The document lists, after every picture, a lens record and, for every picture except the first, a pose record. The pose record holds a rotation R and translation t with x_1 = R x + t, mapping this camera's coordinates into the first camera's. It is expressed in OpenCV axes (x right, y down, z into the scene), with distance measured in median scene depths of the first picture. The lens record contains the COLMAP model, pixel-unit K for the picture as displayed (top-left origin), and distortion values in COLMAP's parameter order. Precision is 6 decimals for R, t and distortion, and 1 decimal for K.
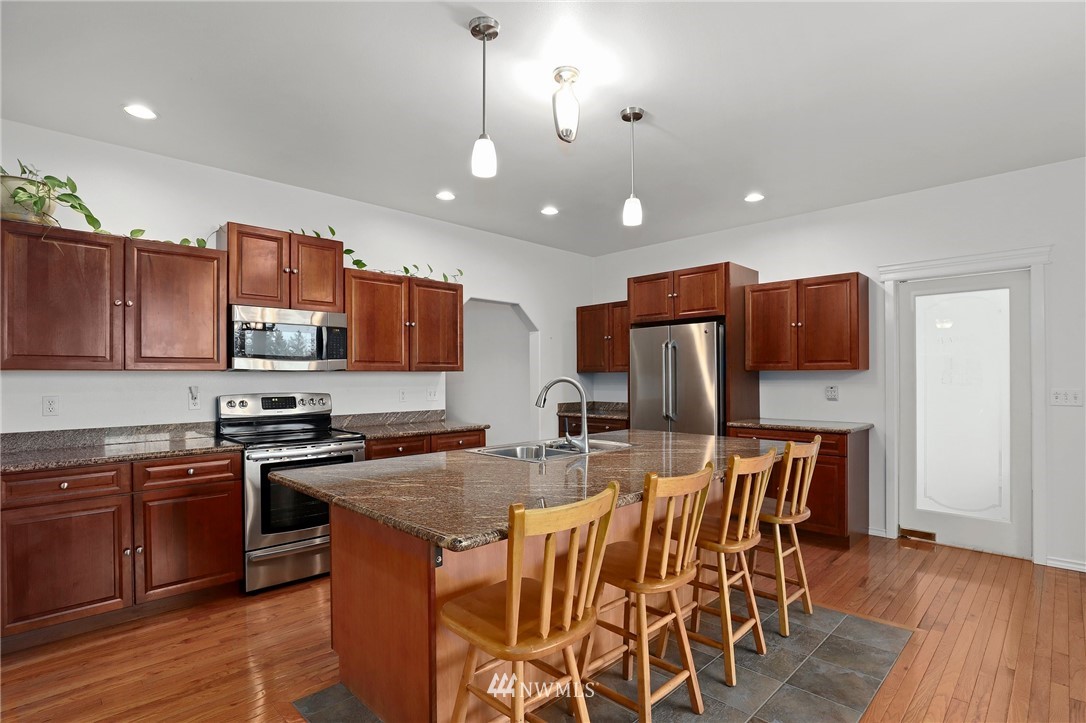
lens RADIAL K [[540.3, 0, 563.1], [0, 540.3, 375.4], [0, 0, 1]] dist [-0.023668, -0.000076]
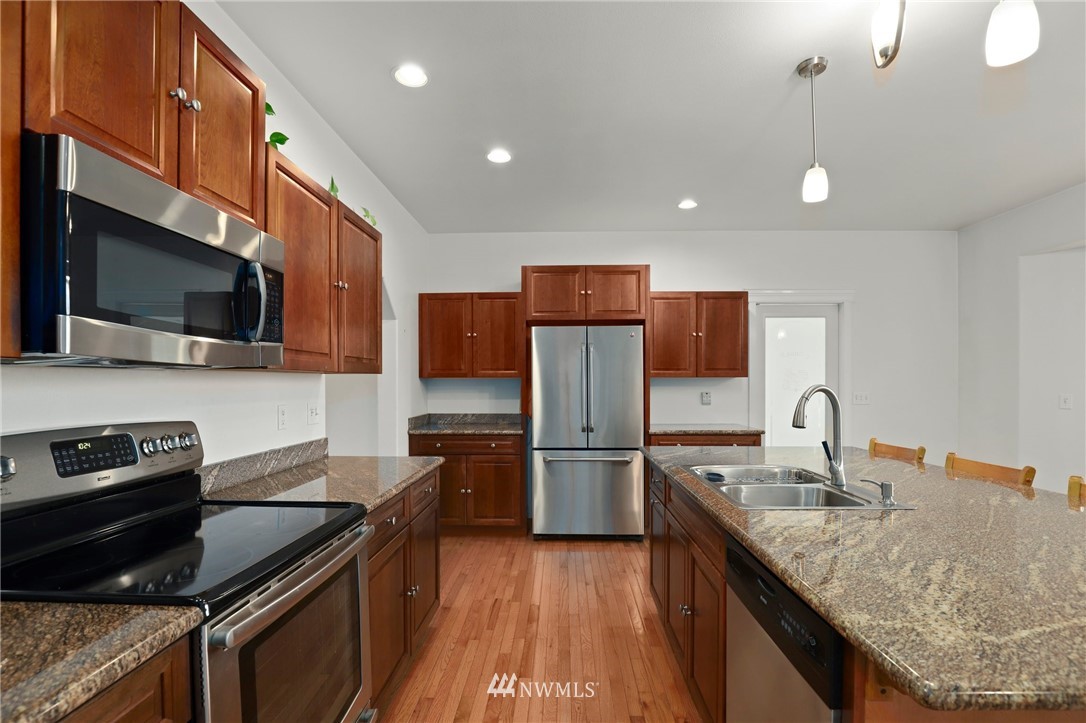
lens RADIAL K [[507.9, 0, 560.8], [0, 507.9, 378.9], [0, 0, 1]] dist [-0.021310, 0.004543]
pose [[0.735298, 0.007573, 0.677702, -0.435961], [-0.004243, 0.999969, -0.006571, 0.001282], [-0.677731, 0.001957, 0.735307, 0.445402]]
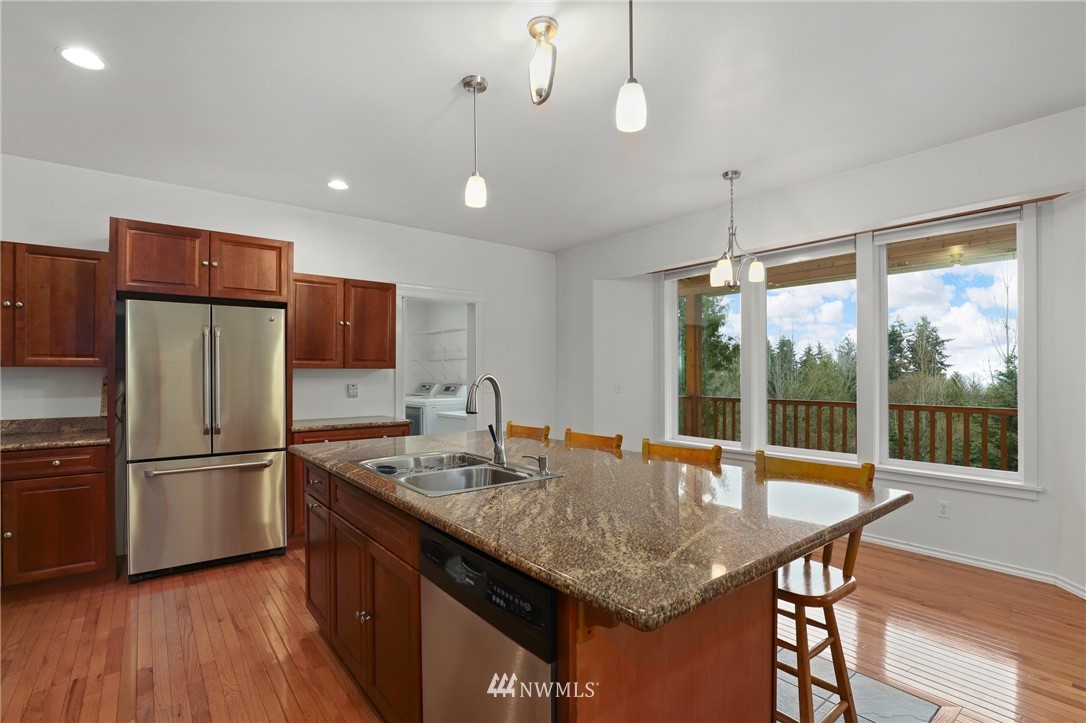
lens RADIAL K [[507.9, 0, 546.9], [0, 507.9, 366.1], [0, 0, 1]] dist [-0.021310, 0.004543]
pose [[0.145926, 0.019186, 0.989109, -0.442372], [0.000113, 0.999812, -0.019410, 0.004478], [-0.989296, 0.002944, 0.145896, 0.485467]]
